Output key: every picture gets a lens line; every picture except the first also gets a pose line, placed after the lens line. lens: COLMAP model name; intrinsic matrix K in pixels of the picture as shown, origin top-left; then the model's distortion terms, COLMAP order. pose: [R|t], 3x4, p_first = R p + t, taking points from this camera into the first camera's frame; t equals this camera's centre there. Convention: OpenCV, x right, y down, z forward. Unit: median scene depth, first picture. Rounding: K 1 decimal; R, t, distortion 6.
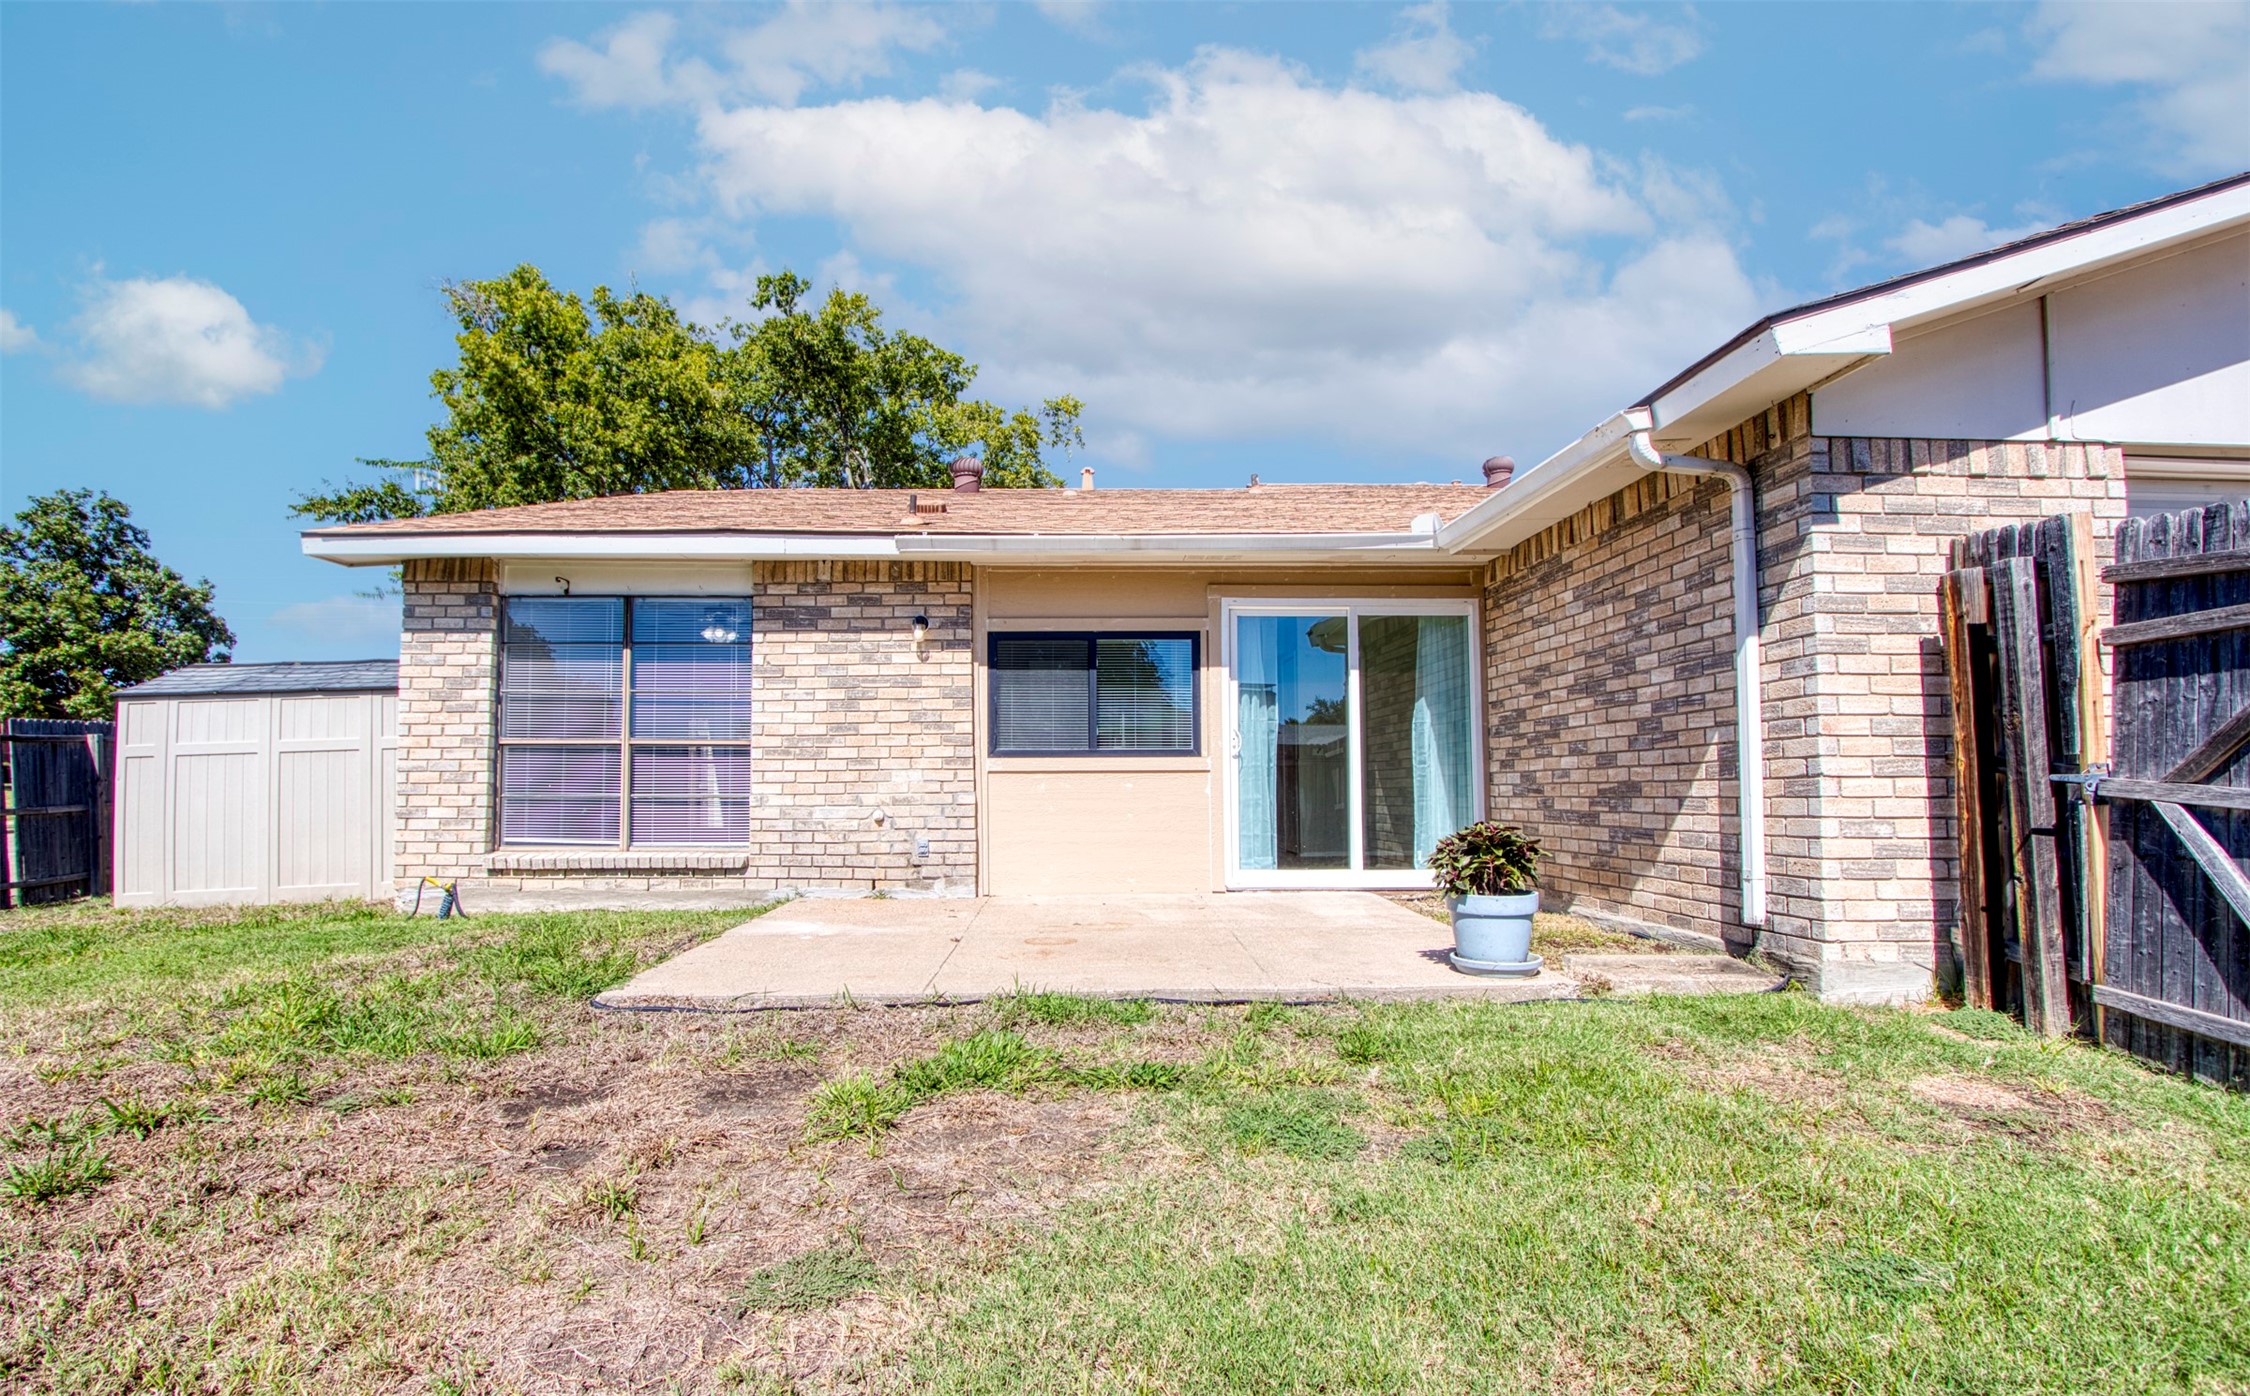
lens RADIAL K [[1049.6, 0, 1047.2], [0, 1049.6, 737.5], [0, 0, 1]] dist [0.004176, 0.001917]
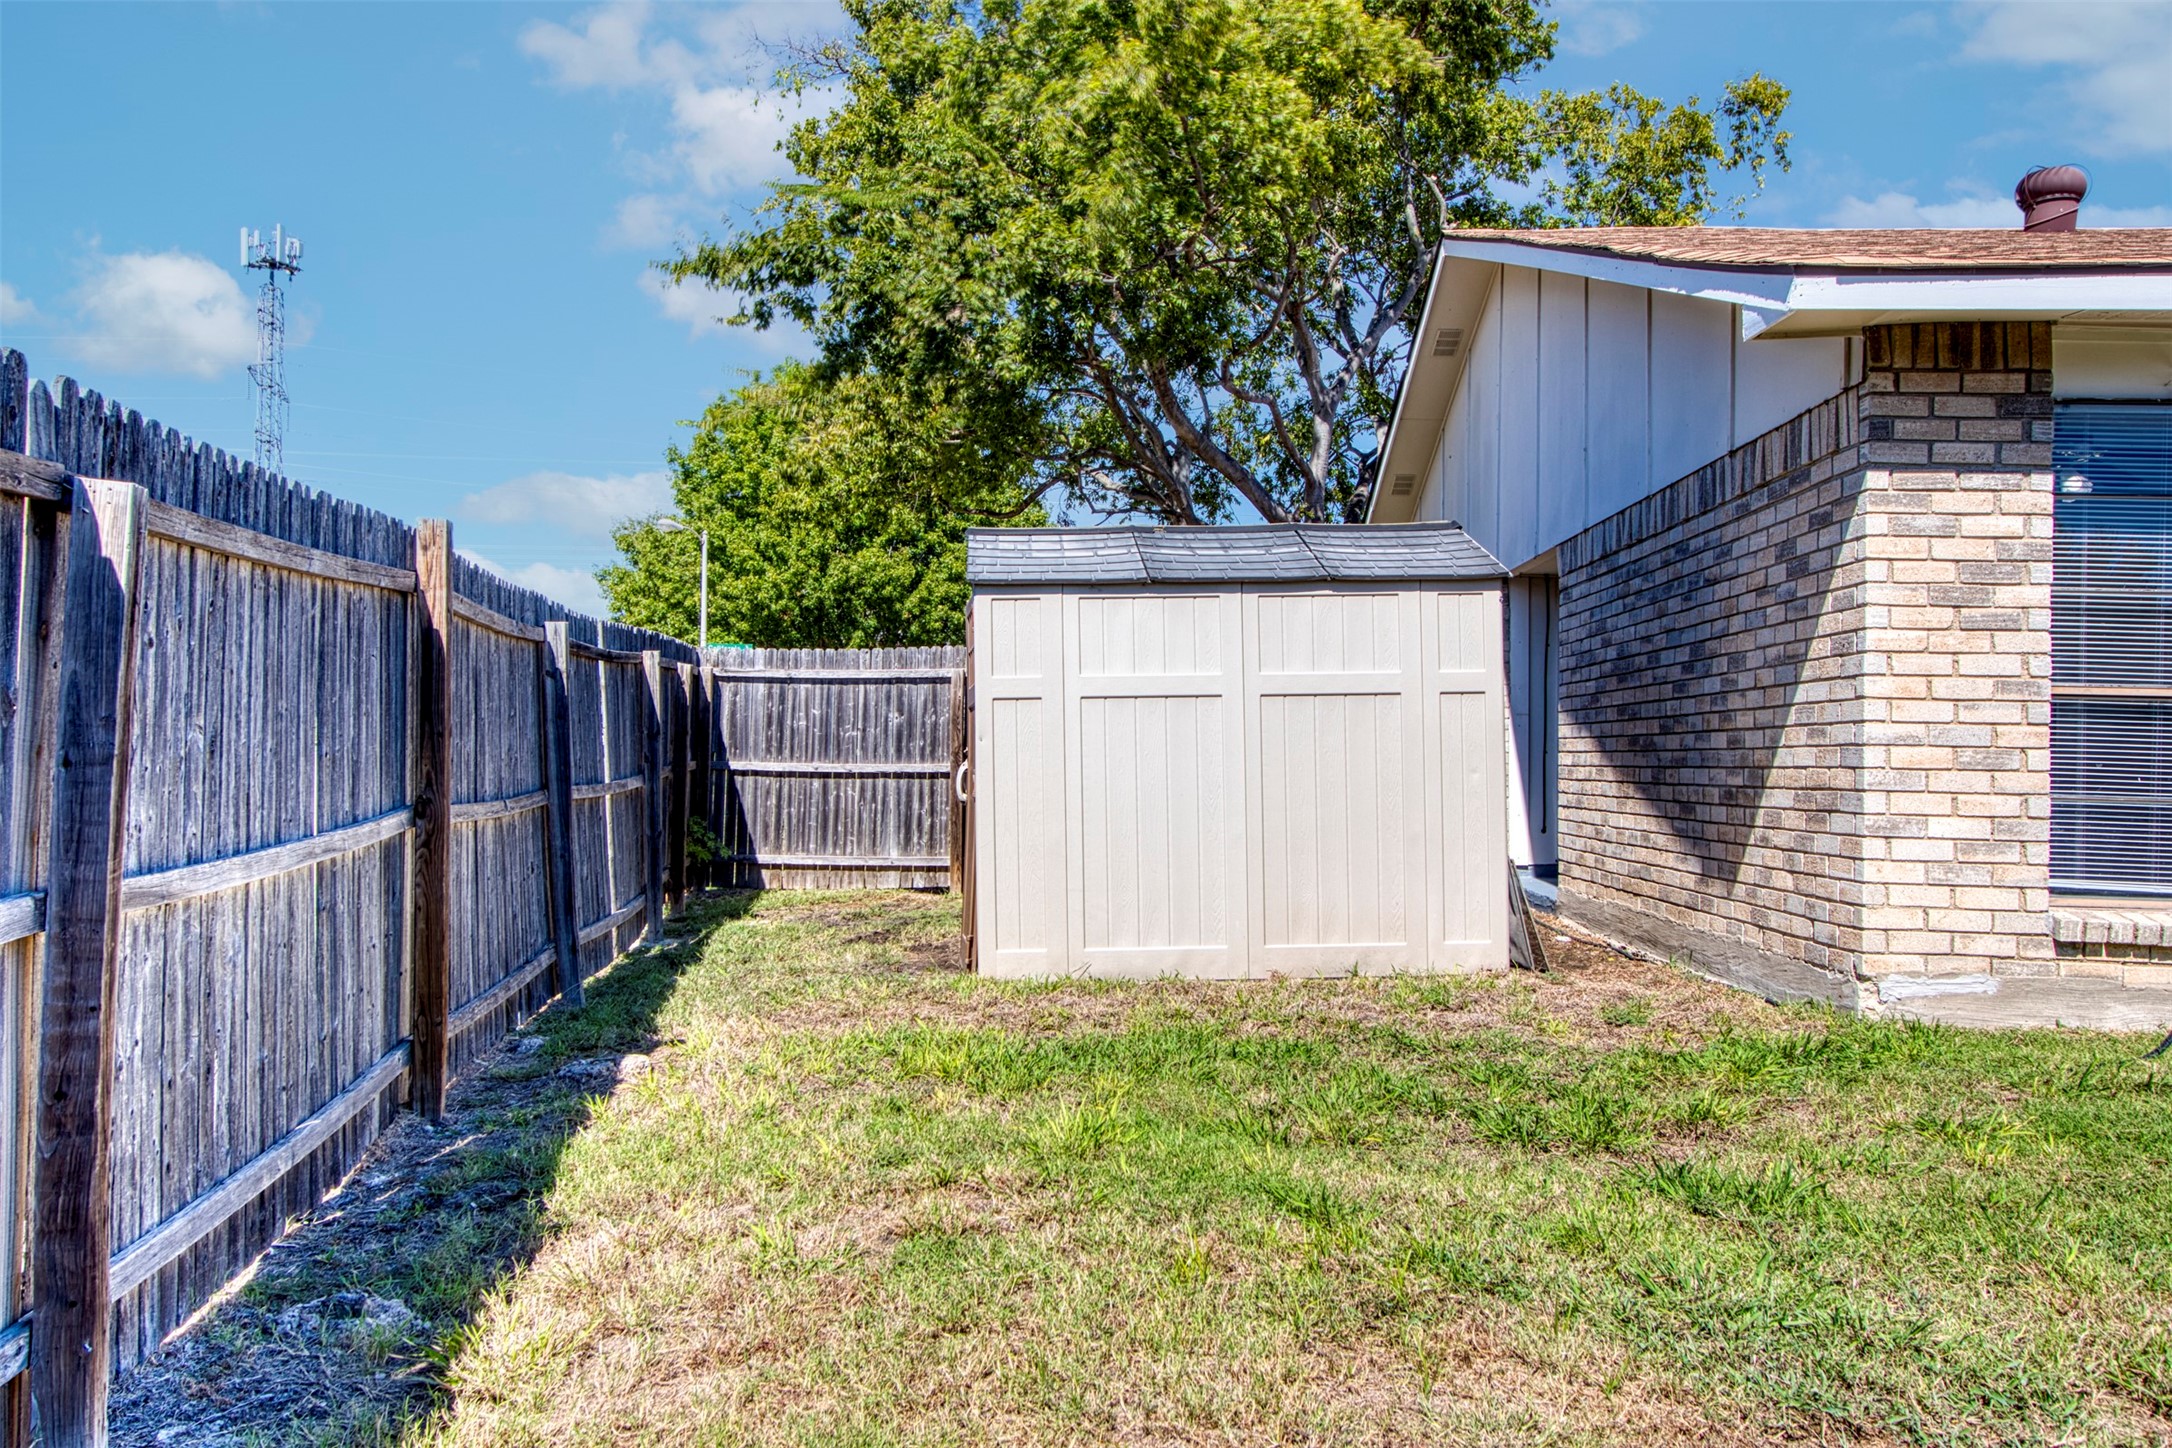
lens RADIAL K [[1703.5, 0, 1079.9], [0, 1703.5, 720.6], [0, 0, 1]] dist [0.006559, 0.013592]
pose [[0.998323, 0.021292, -0.053824, -0.949705], [-0.019699, 0.999357, 0.029956, 0.003373], [0.054427, -0.028846, 0.998101, 0.155979]]
